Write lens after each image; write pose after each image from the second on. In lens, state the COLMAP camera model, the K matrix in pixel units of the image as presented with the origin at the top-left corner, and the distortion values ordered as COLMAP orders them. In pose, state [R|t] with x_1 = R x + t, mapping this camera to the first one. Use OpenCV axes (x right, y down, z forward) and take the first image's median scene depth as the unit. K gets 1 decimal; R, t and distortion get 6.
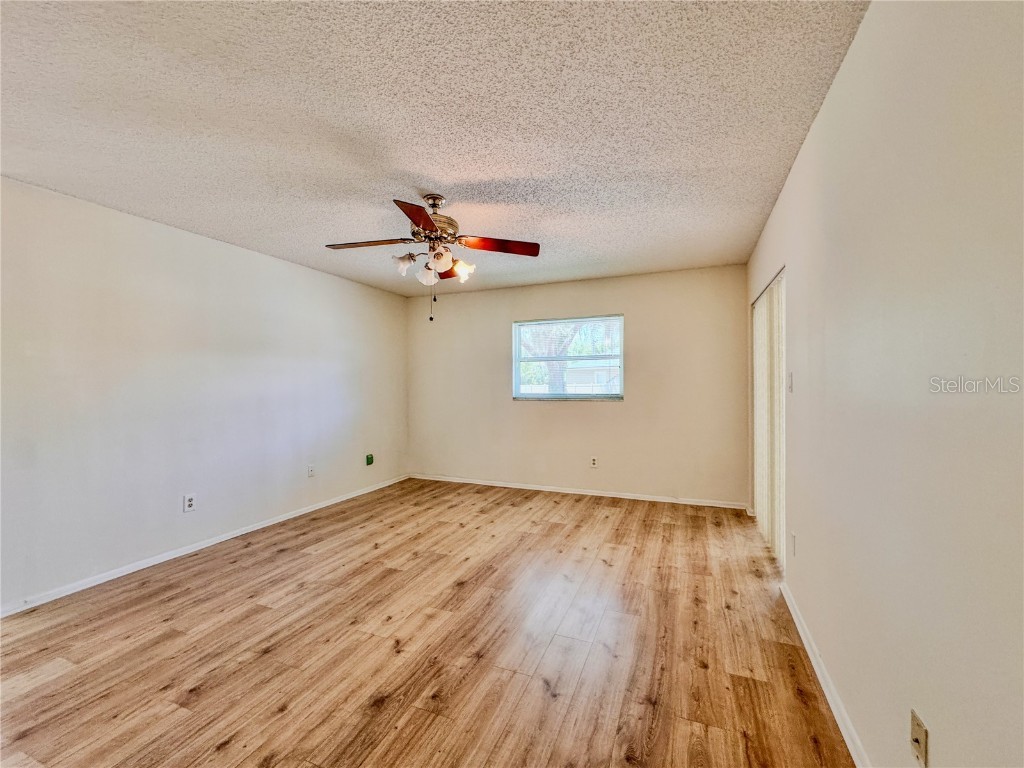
lens RADIAL K [[415.6, 0, 509.7], [0, 415.6, 376.7], [0, 0, 1]] dist [-0.000840, -0.000339]
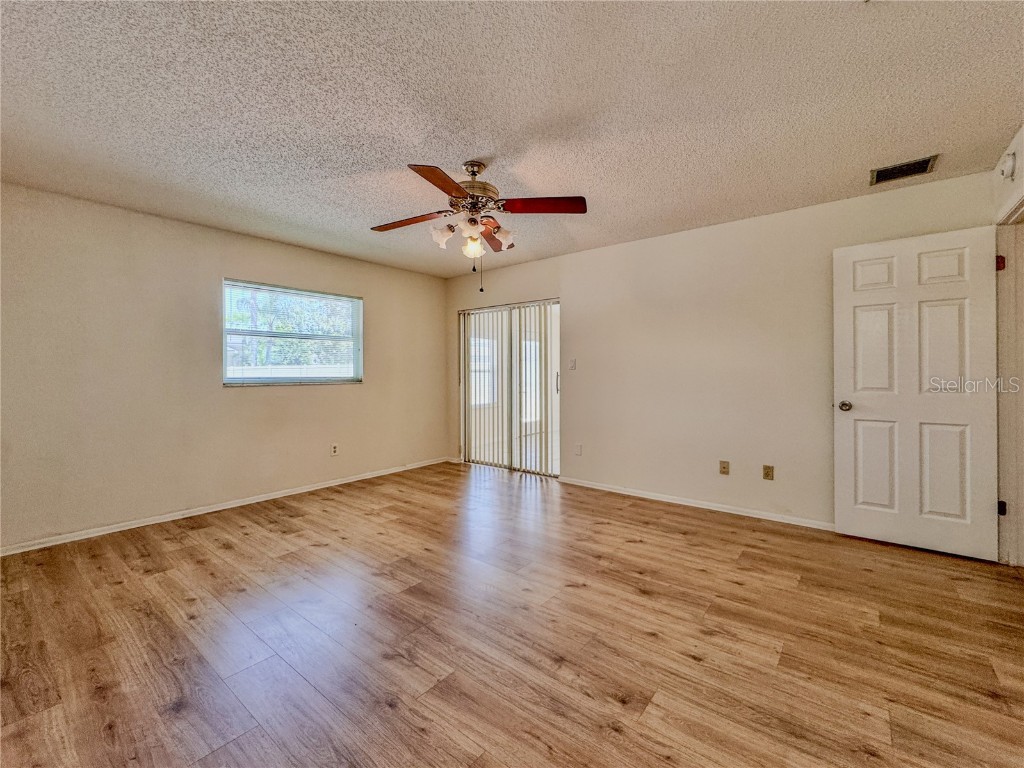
lens RADIAL K [[415.6, 0, 509.7], [0, 415.6, 376.7], [0, 0, 1]] dist [-0.000840, -0.000339]
pose [[0.311417, -0.003293, 0.950267, -0.730707], [-0.013923, 0.999871, 0.008028, 0.033389], [-0.950171, -0.015731, 0.311331, 0.425988]]
